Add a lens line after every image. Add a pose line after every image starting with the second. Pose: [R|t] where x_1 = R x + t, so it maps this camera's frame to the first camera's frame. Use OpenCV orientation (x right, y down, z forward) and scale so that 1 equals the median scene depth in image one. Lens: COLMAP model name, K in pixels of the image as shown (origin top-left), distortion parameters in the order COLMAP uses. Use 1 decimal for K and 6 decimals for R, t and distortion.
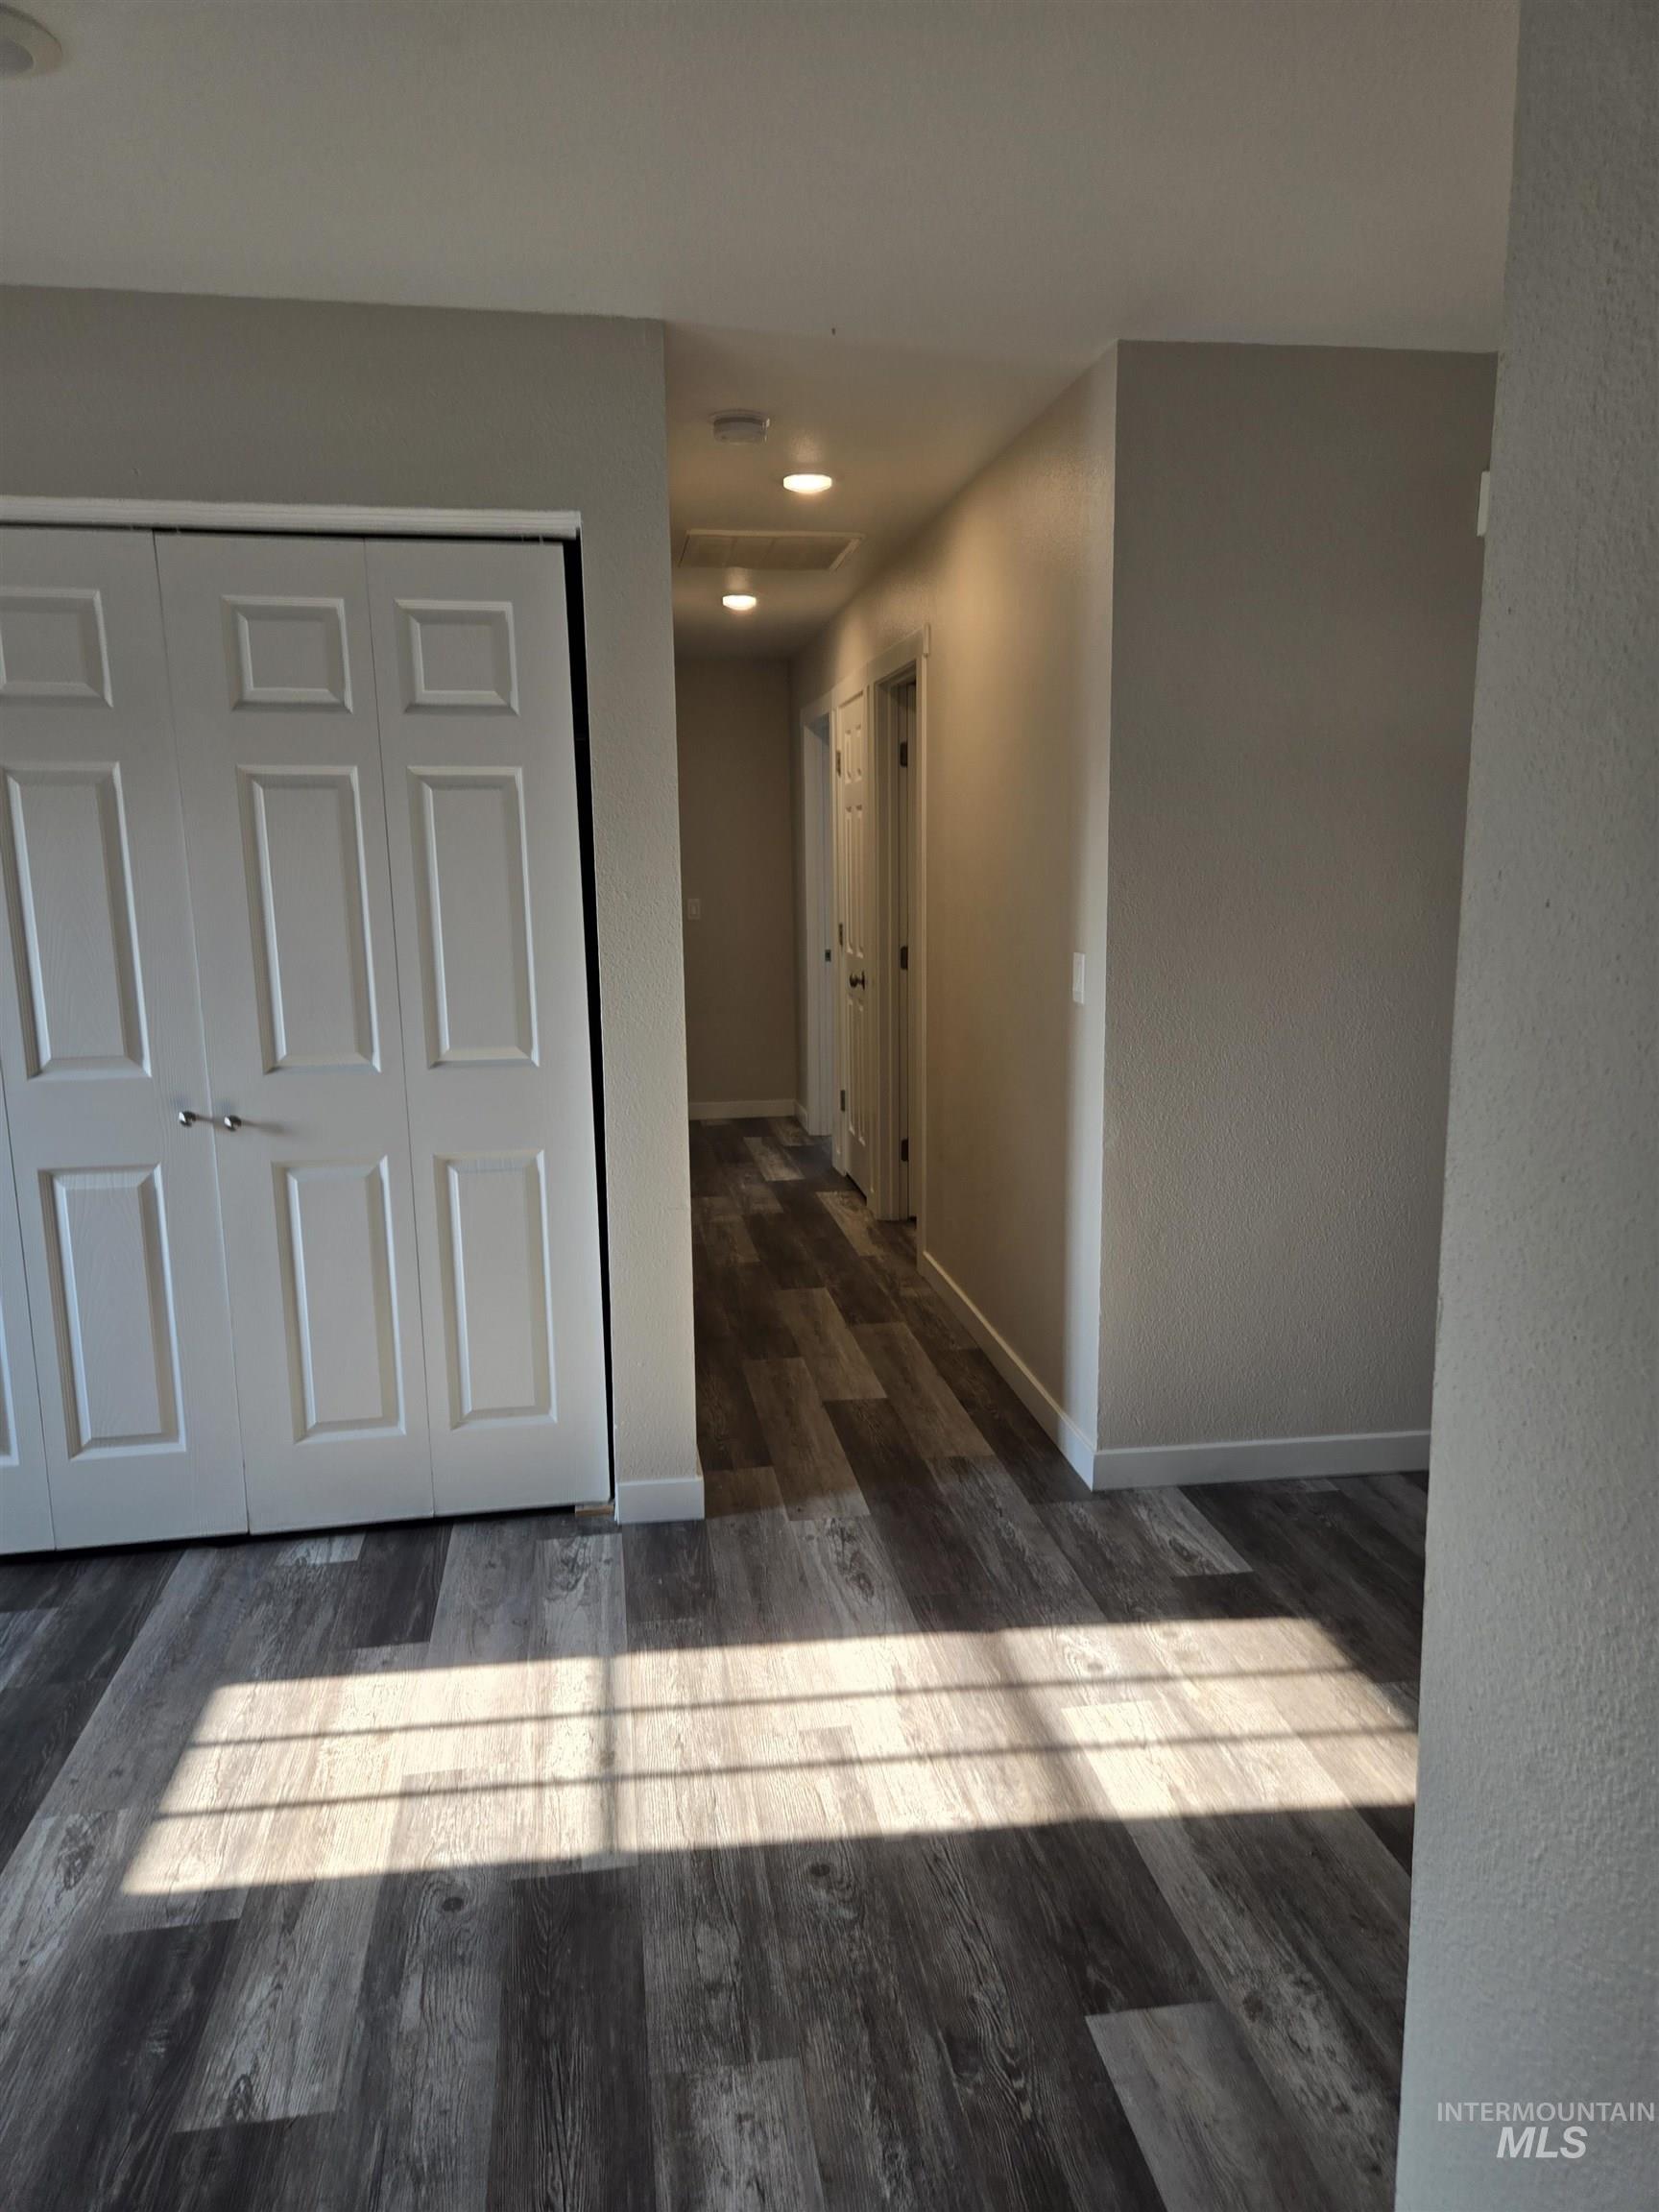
lens RADIAL K [[1474.9, 0, 837.3], [0, 1474.9, 1124.5], [0, 0, 1]] dist [0.083856, -0.067293]
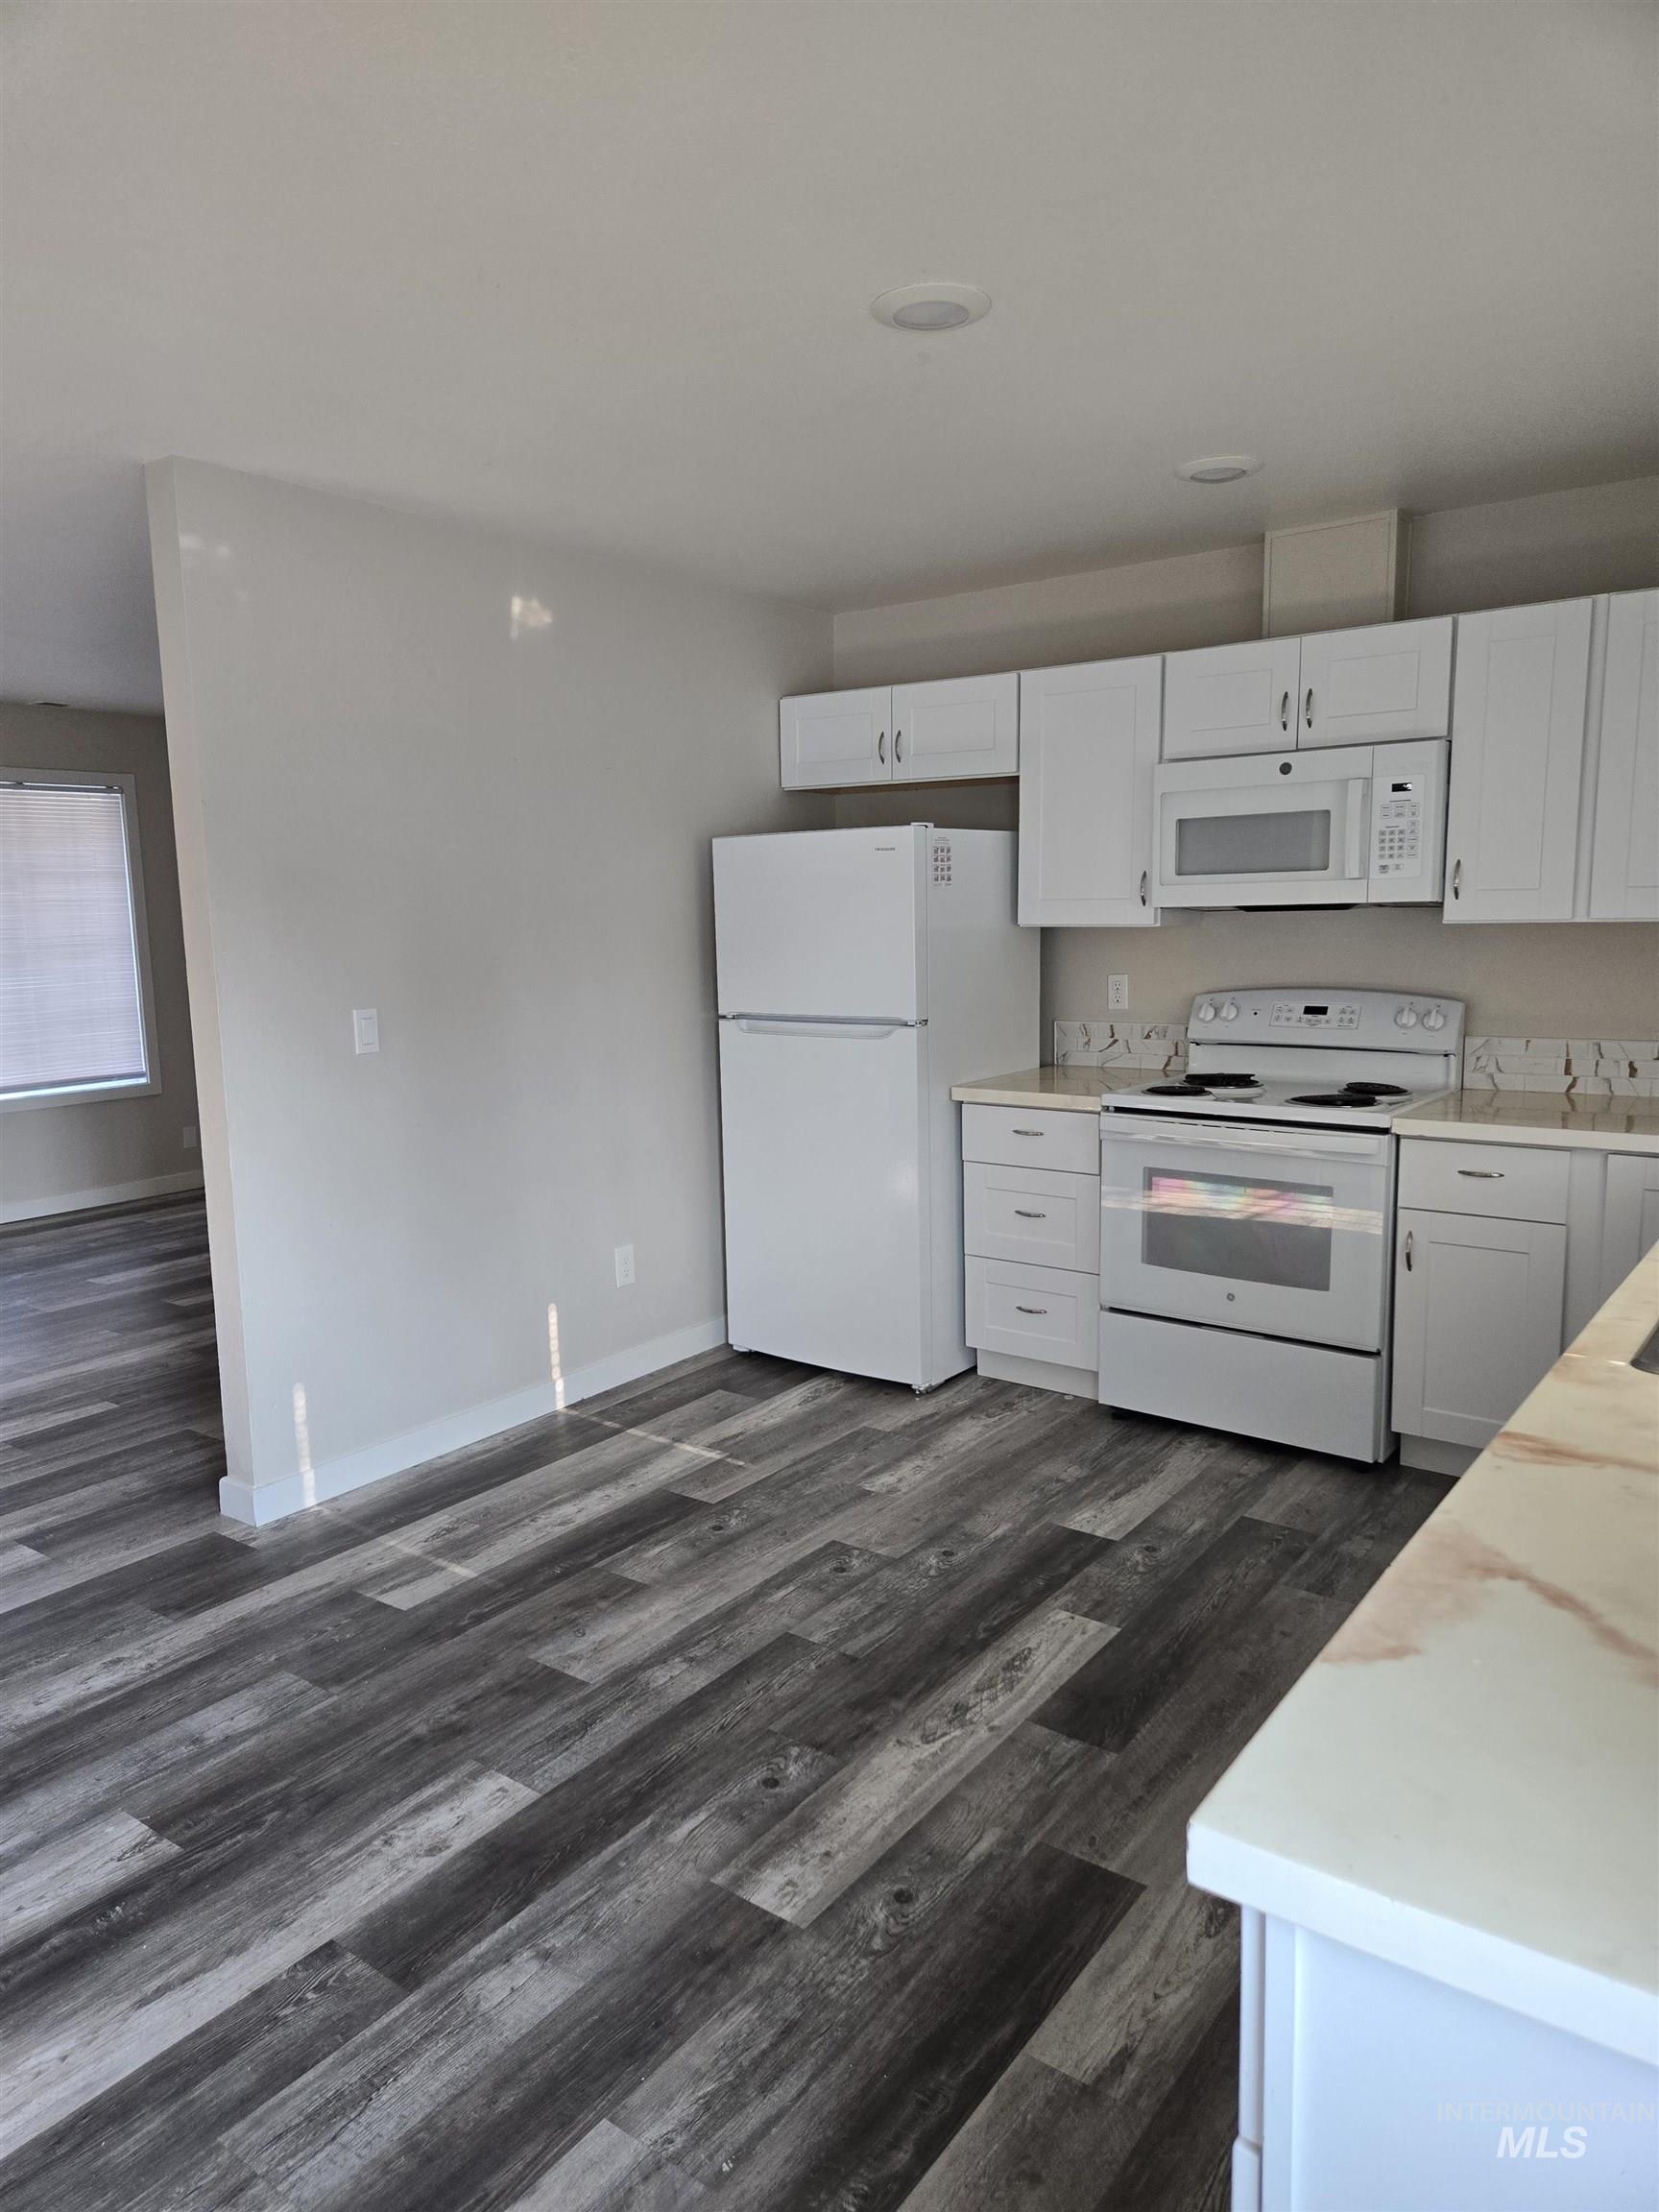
lens RADIAL K [[1474.9, 0, 814.8], [0, 1474.9, 1119.6], [0, 0, 1]] dist [0.083856, -0.067293]
pose [[-0.694902, -0.084624, 0.714108, -1.048644], [0.162757, 0.948774, 0.270811, -0.143208], [-0.700444, 0.304413, -0.645531, 0.763480]]
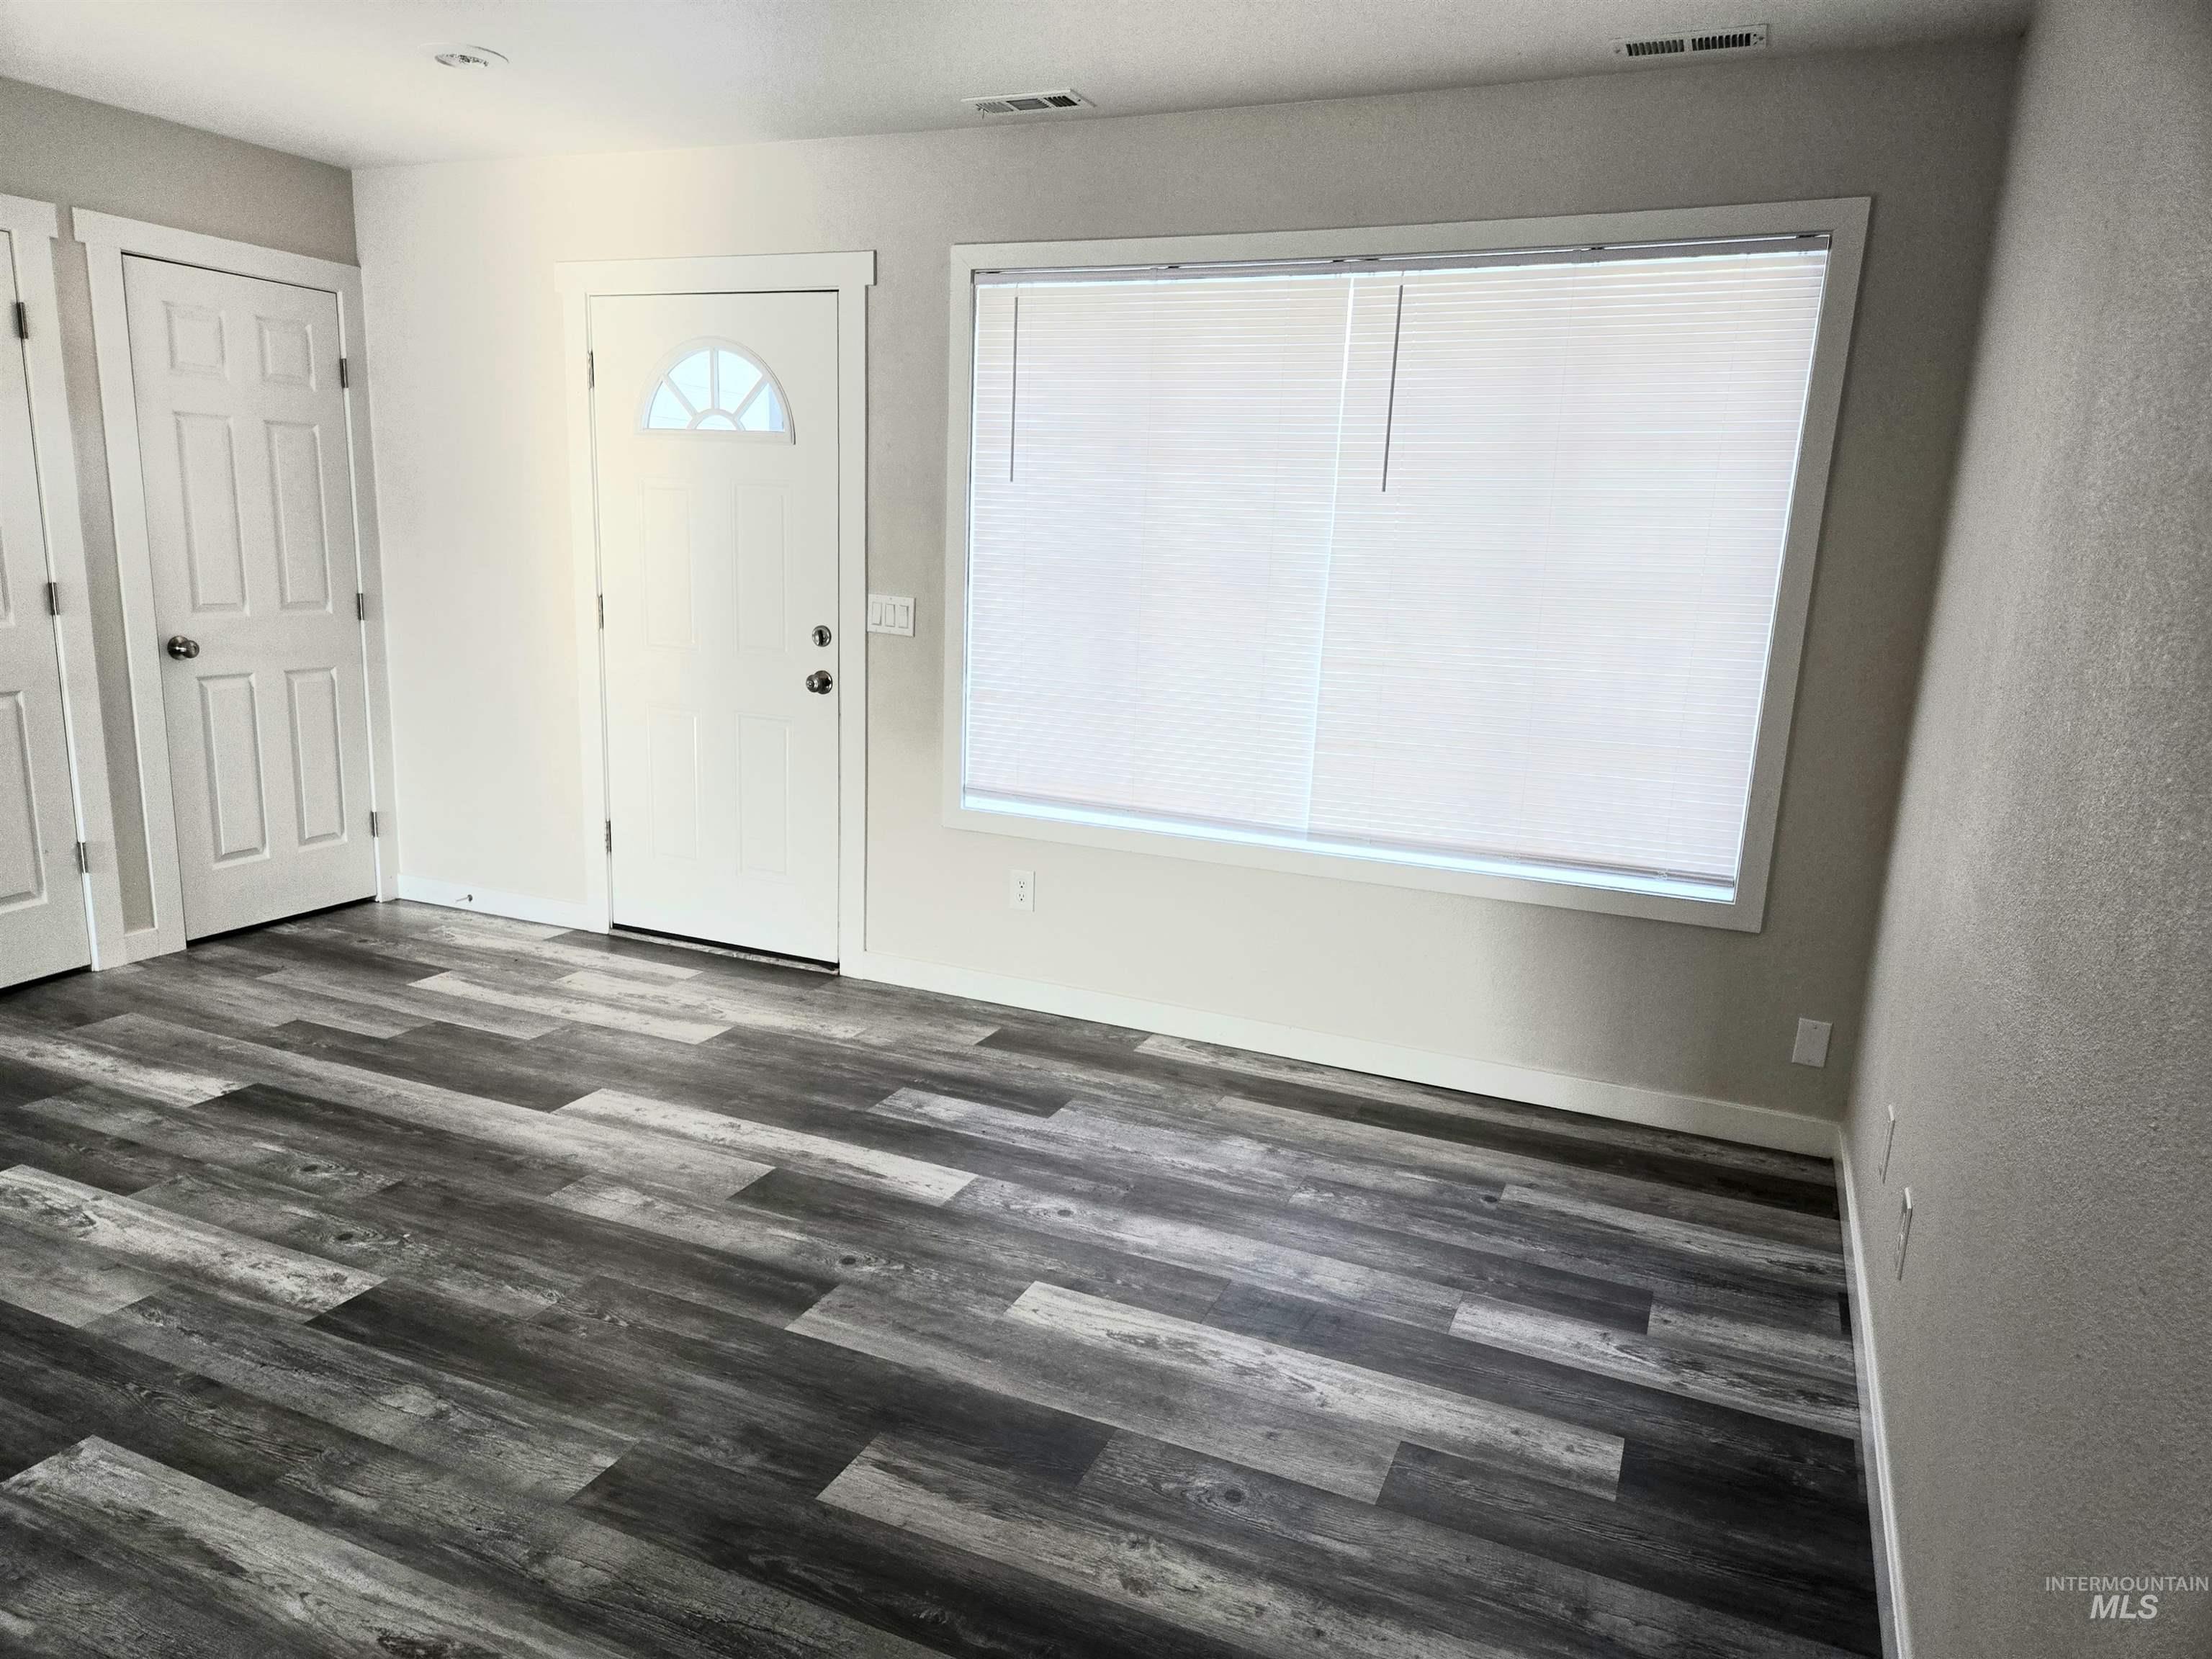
lens RADIAL K [[1474.9, 0, 1096.7], [0, 1474.9, 848.2], [0, 0, 1]] dist [0.083856, -0.067293]
pose [[0.556582, -0.149082, 0.817307, 0.370650], [0.111270, 0.988281, 0.104495, 0.087964], [-0.823308, 0.032782, 0.566648, -0.397943]]
